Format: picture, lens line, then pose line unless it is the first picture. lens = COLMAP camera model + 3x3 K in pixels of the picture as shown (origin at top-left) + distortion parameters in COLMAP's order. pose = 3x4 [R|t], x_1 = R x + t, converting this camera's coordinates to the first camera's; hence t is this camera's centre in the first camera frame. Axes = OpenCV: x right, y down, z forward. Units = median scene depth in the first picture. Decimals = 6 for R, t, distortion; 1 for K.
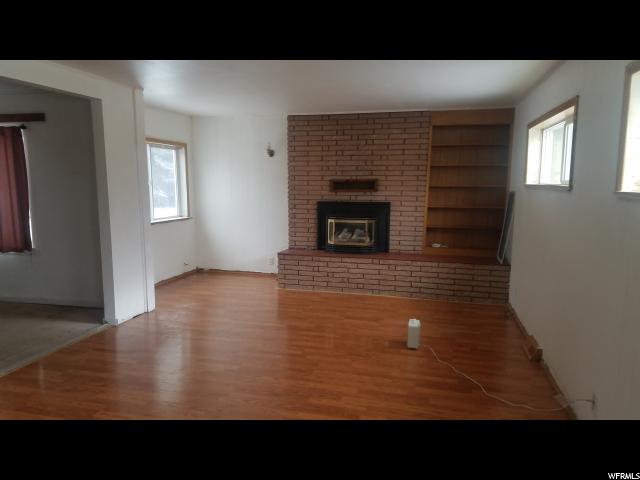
lens RADIAL K [[478.3, 0, 293.6], [0, 478.3, 266.6], [0, 0, 1]] dist [0.067817, -0.085574]
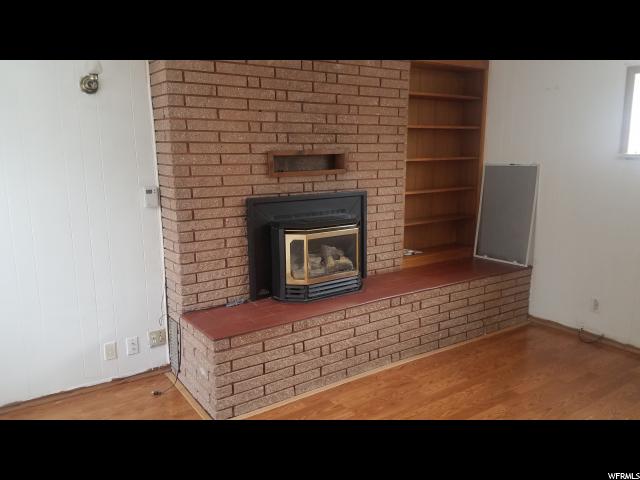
lens RADIAL K [[478.3, 0, 320.4], [0, 478.3, 248.5], [0, 0, 1]] dist [0.067817, -0.085574]
pose [[0.651724, -0.158975, 0.741608, -0.261864], [0.146520, 0.985757, 0.082550, -0.121655], [-0.744169, 0.054860, 0.665735, 0.669185]]
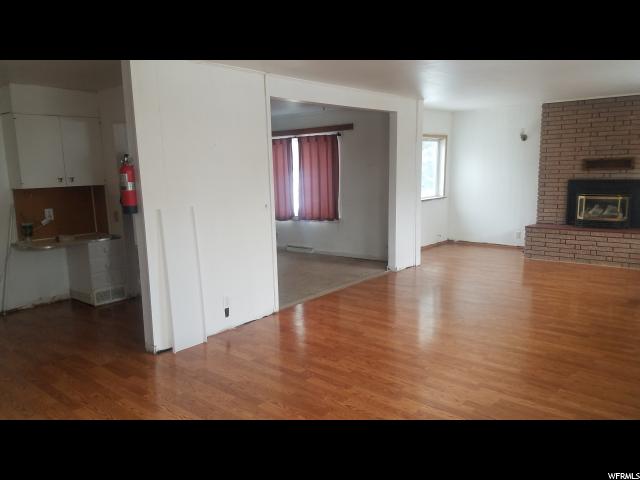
lens RADIAL K [[478.3, 0, 307.4], [0, 478.3, 262.4], [0, 0, 1]] dist [0.067817, -0.085574]
pose [[0.900802, 0.050808, -0.431247, -0.000098], [-0.039268, 0.998593, 0.035627, 0.036358], [0.432450, -0.015159, 0.901530, -0.258319]]
